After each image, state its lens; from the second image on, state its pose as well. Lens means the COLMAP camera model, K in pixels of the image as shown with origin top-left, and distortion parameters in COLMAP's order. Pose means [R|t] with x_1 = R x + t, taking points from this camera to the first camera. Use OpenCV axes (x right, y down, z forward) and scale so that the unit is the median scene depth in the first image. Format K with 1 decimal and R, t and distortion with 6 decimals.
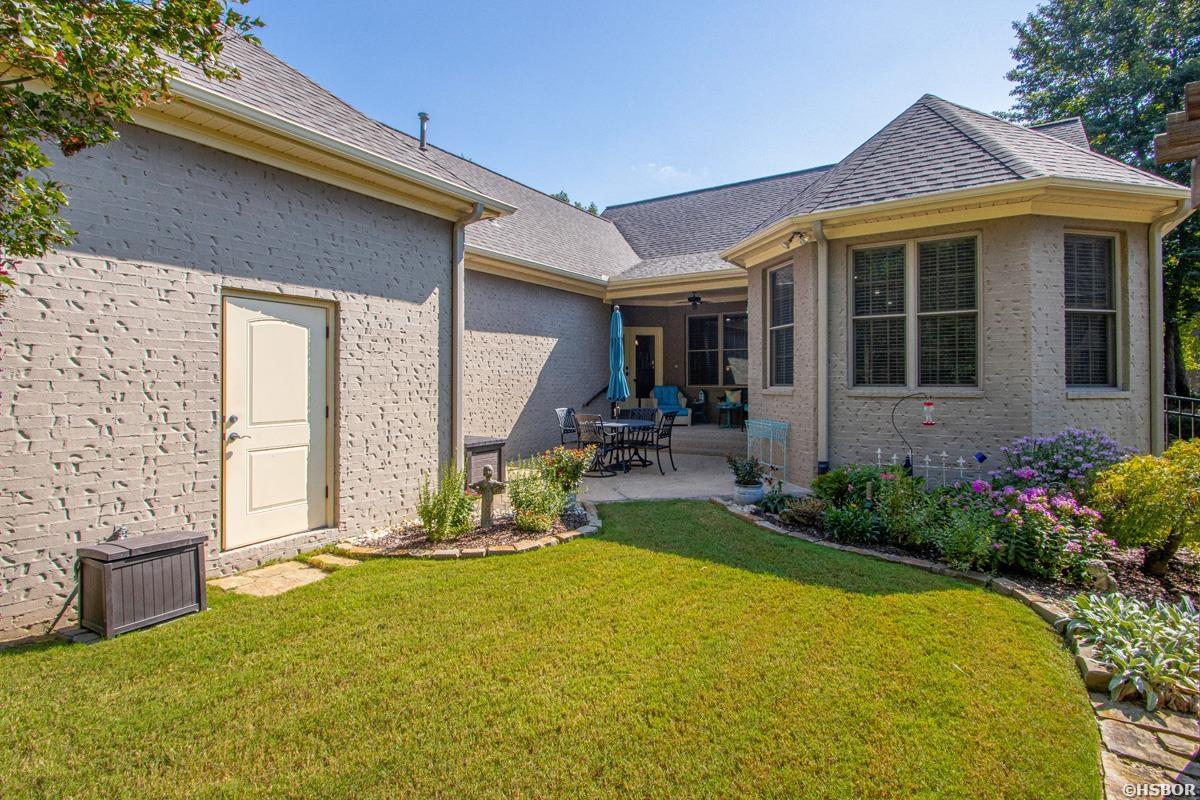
lens RADIAL K [[571.0, 0, 564.3], [0, 571.0, 375.4], [0, 0, 1]] dist [0.007759, -0.013946]
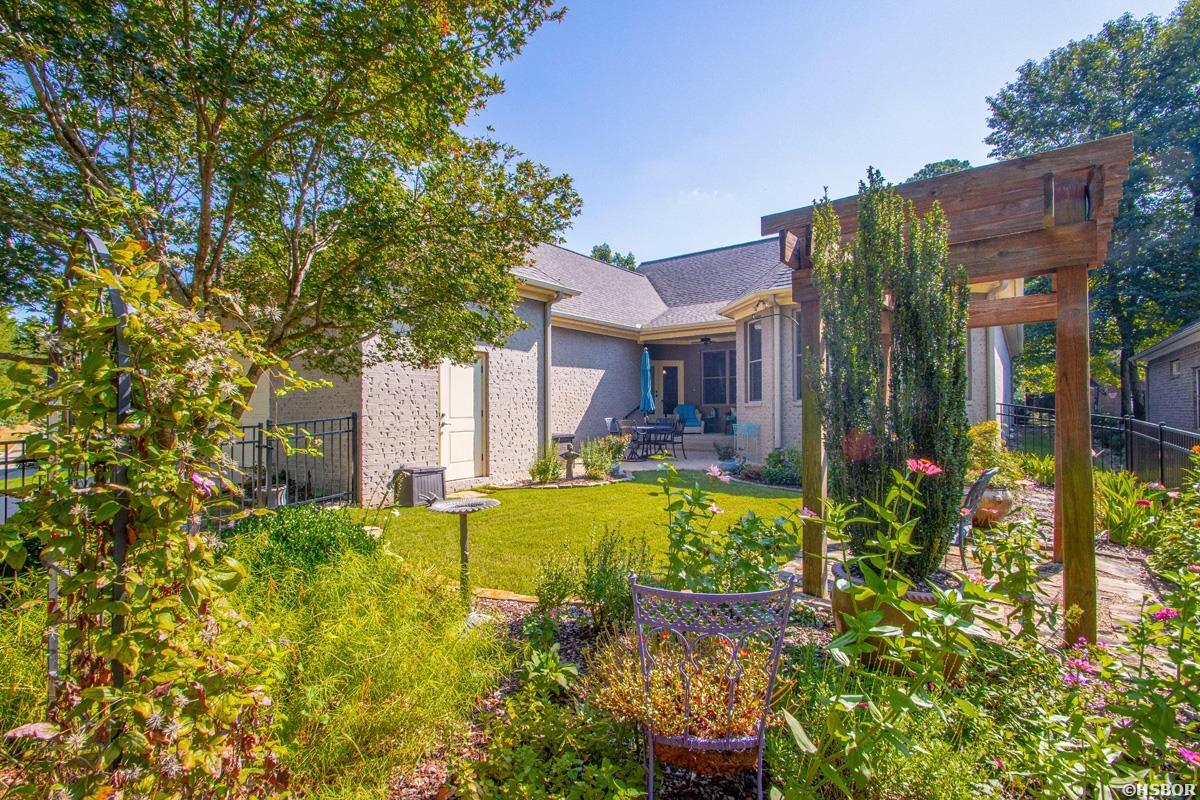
lens RADIAL K [[571.0, 0, 564.3], [0, 571.0, 417.4], [0, 0, 1]] dist [0.007759, -0.013946]
pose [[0.997661, -0.005728, -0.068115, -0.021961], [0.007208, 0.999743, 0.021493, 0.028476], [0.067975, -0.021934, 0.997446, -0.566567]]
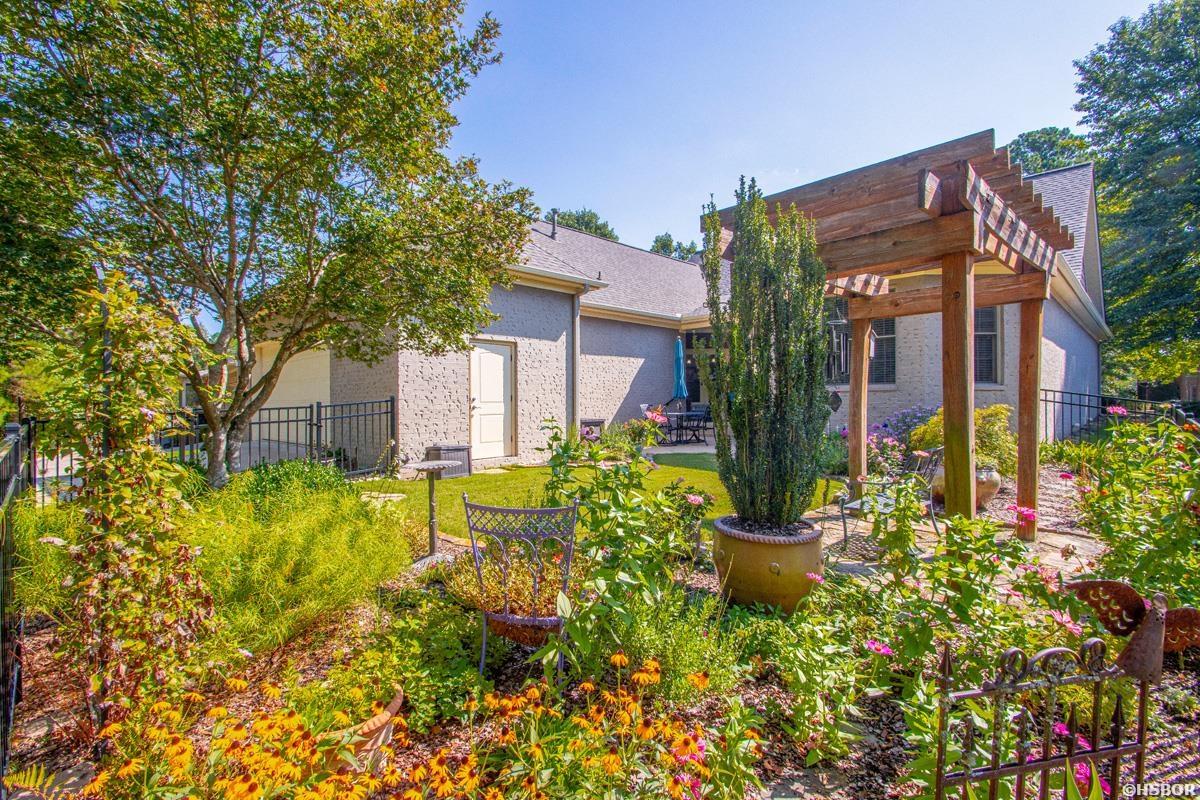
lens RADIAL K [[571.0, 0, 565.5], [0, 571.0, 418.3], [0, 0, 1]] dist [0.007759, -0.013946]
pose [[0.978438, 0.001047, -0.206537, 0.127329], [0.006745, 0.999292, 0.037017, 0.043914], [0.206430, -0.037612, 0.977738, -0.645736]]
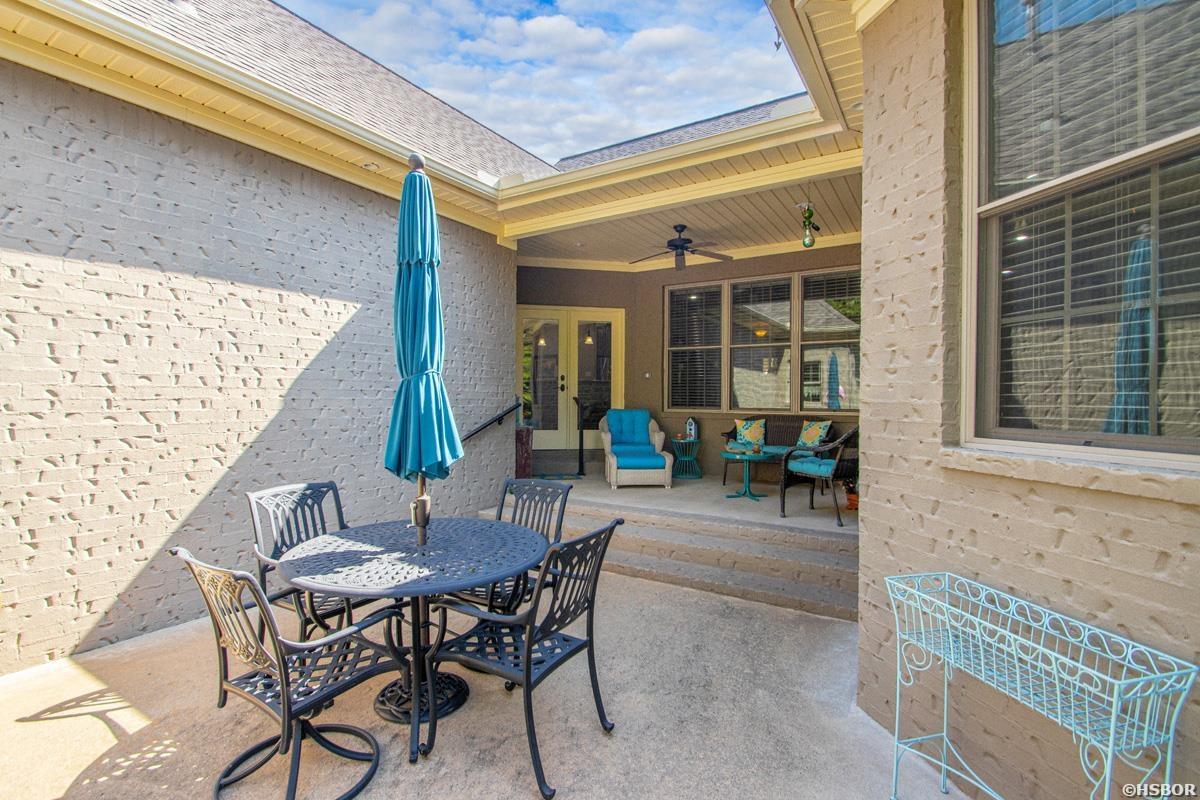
lens RADIAL K [[571.0, 0, 587.1], [0, 571.0, 399.3], [0, 0, 1]] dist [0.007759, -0.013946]
pose [[0.998251, 0.004674, 0.058938, 0.176458], [-0.005601, 0.999863, 0.015569, -0.000363], [-0.058857, -0.015872, 0.998140, 0.748354]]
